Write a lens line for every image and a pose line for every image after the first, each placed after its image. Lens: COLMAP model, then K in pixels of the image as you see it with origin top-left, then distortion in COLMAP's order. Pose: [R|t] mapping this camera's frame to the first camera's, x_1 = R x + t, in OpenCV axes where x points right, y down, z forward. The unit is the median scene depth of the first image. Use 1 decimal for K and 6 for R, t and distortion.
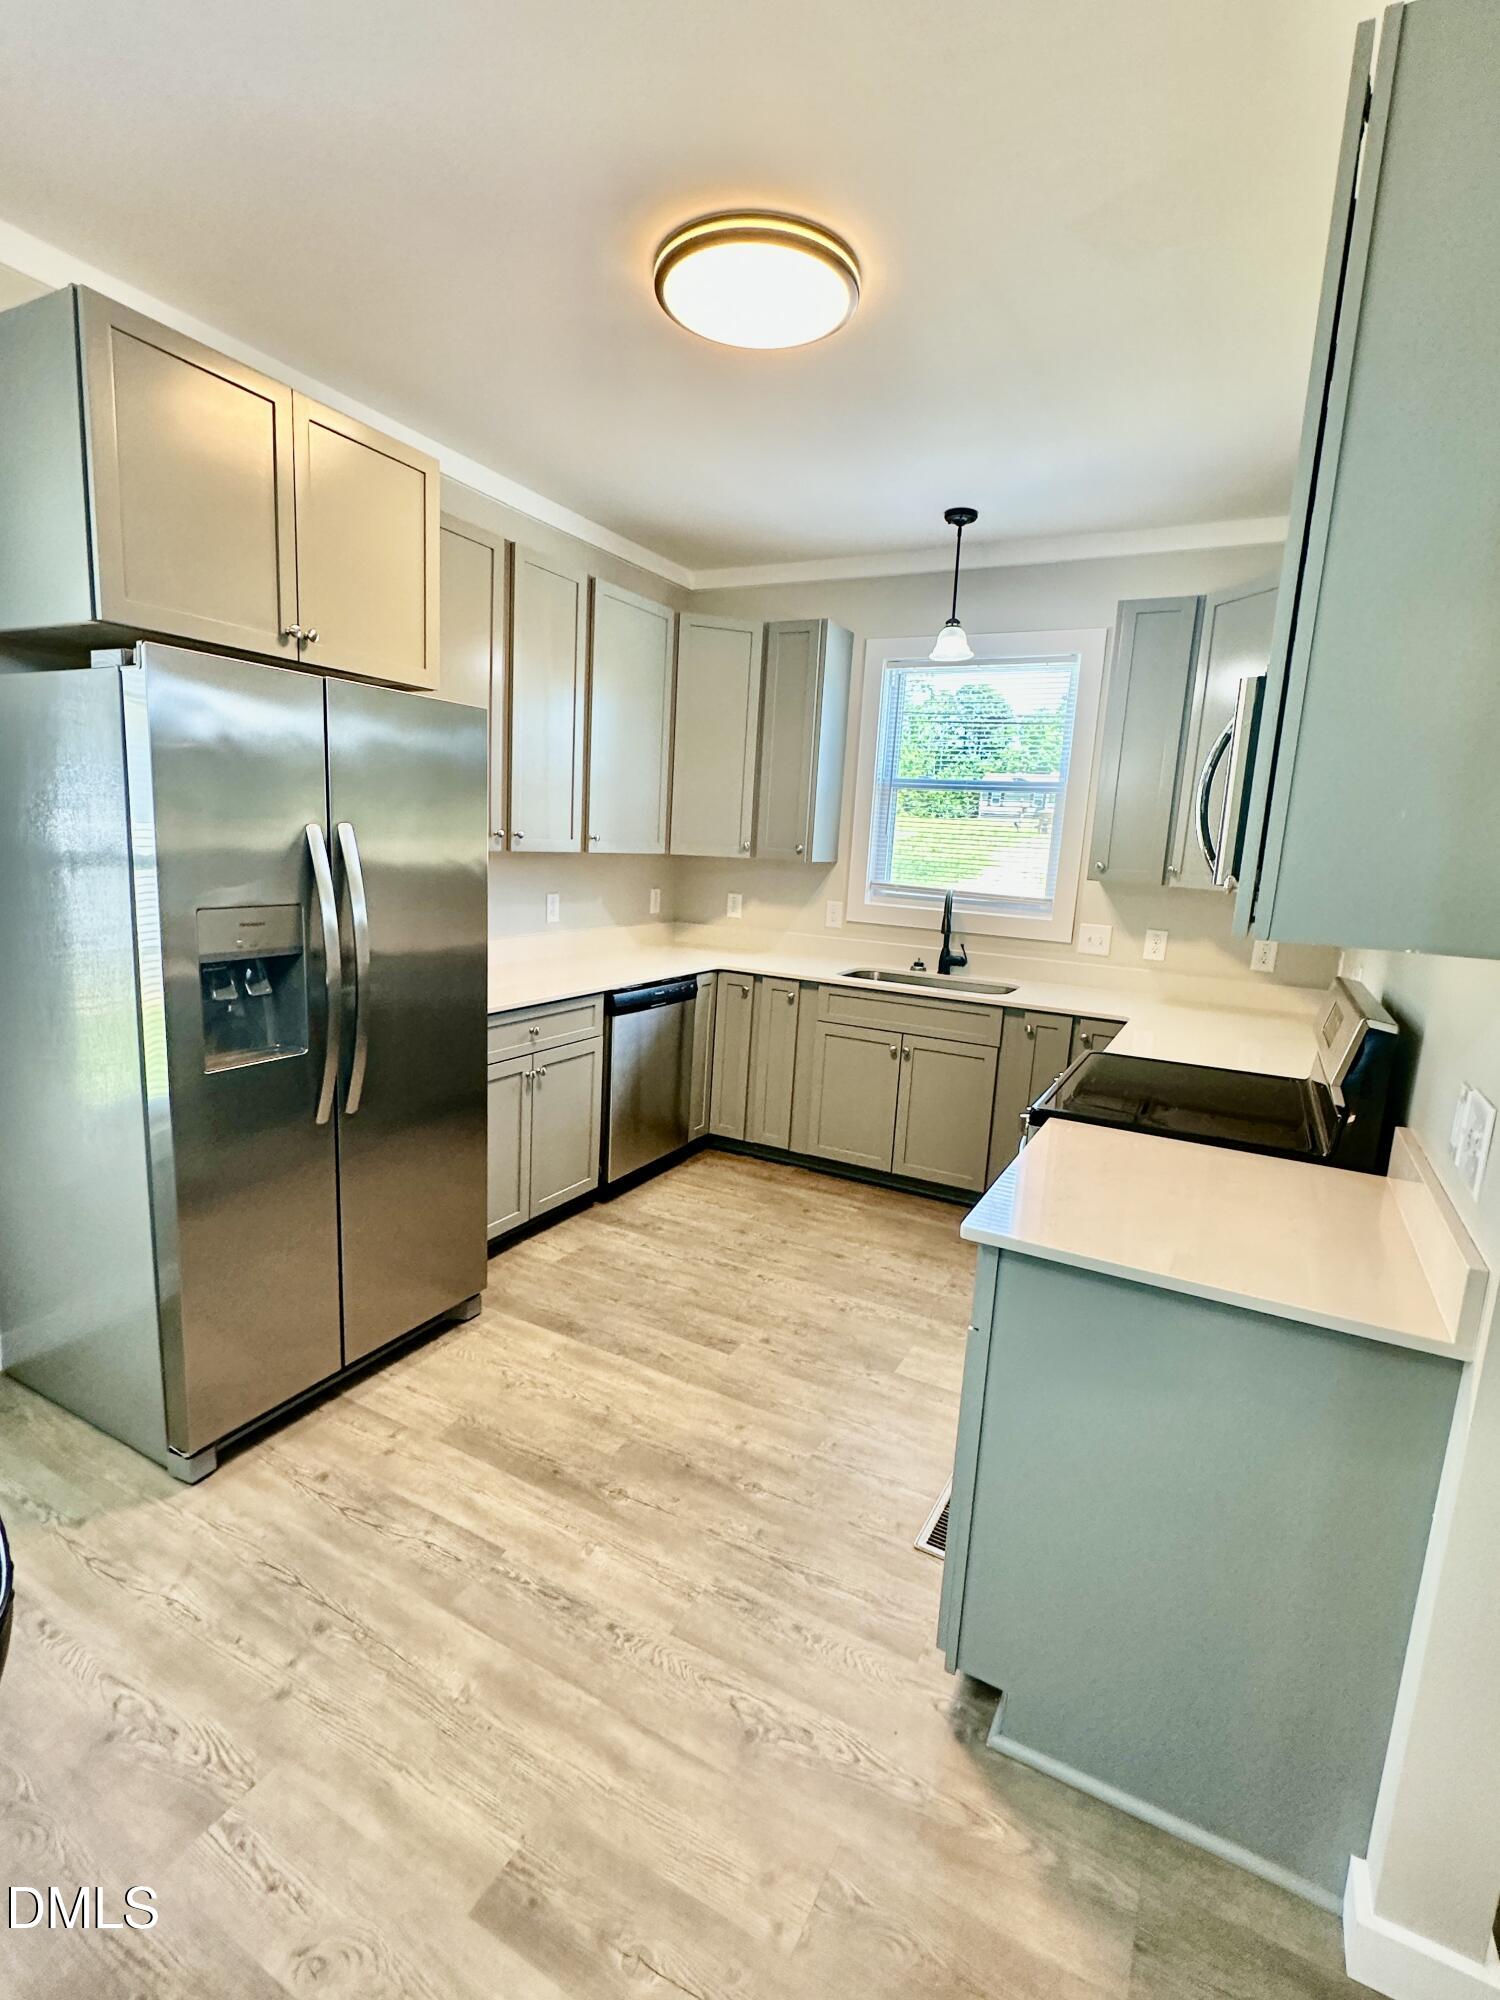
lens RADIAL K [[945.0, 0, 750.0], [0, 945.0, 1000.0], [0, 0, 1]] dist [-0.002788, 0.000160]
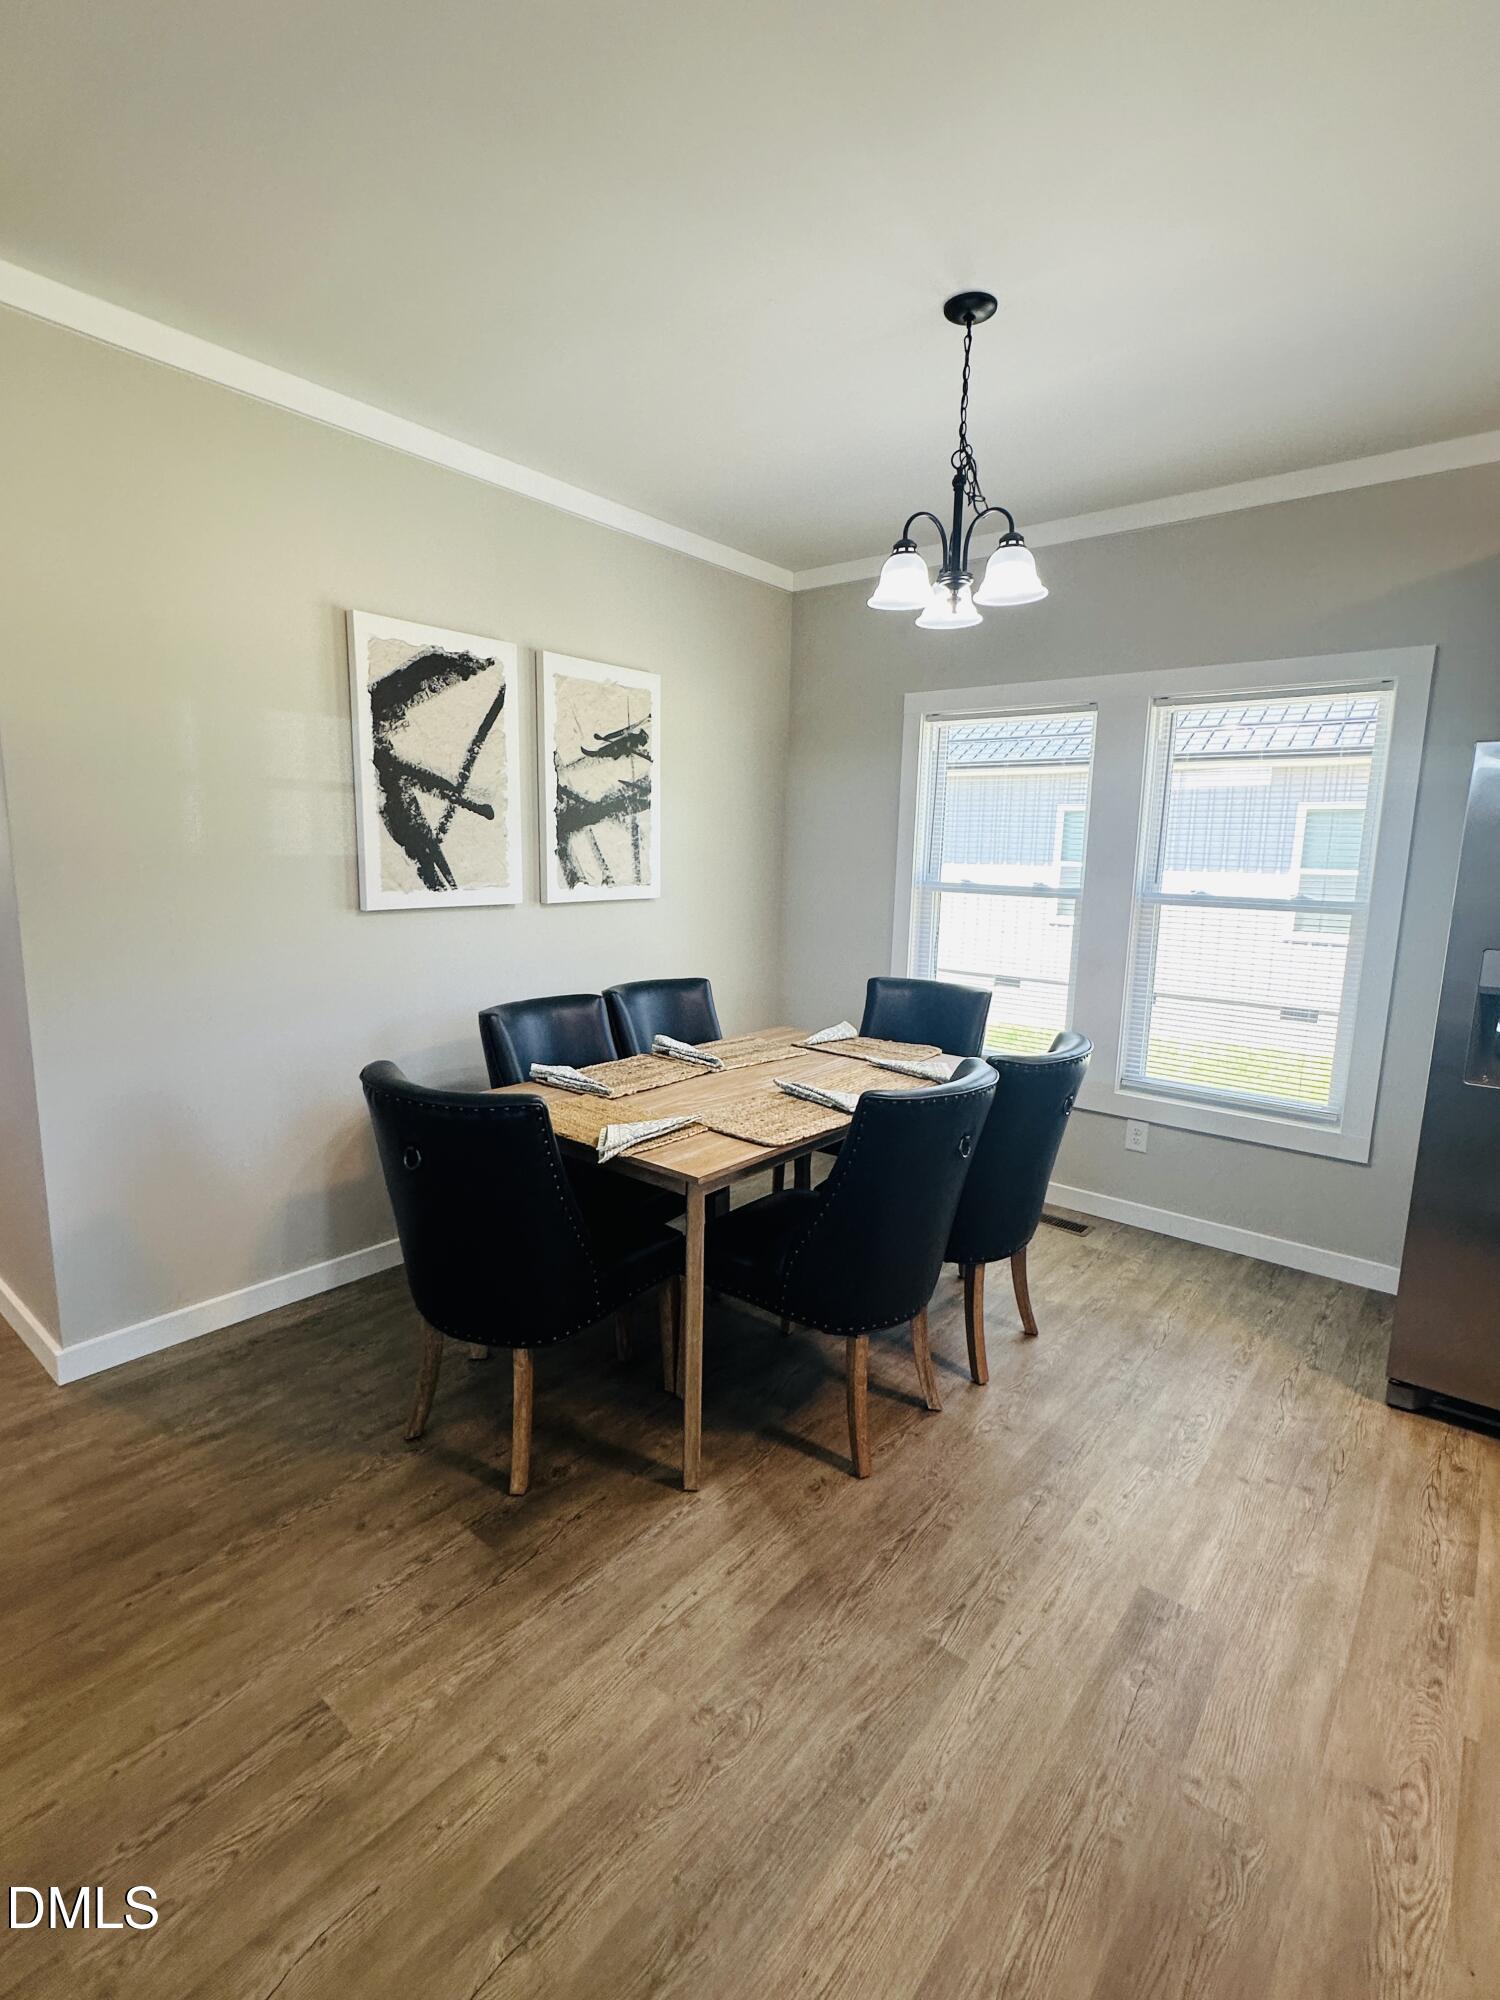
lens RADIAL K [[930.9, 0, 746.5], [0, 930.9, 998.4], [0, 0, 1]] dist [-0.001925, -0.000091]
pose [[-0.187777, 0.100165, -0.977091, 0.411292], [-0.204410, 0.969021, 0.138621, -0.002793], [0.960706, 0.225757, -0.161485, 0.150717]]
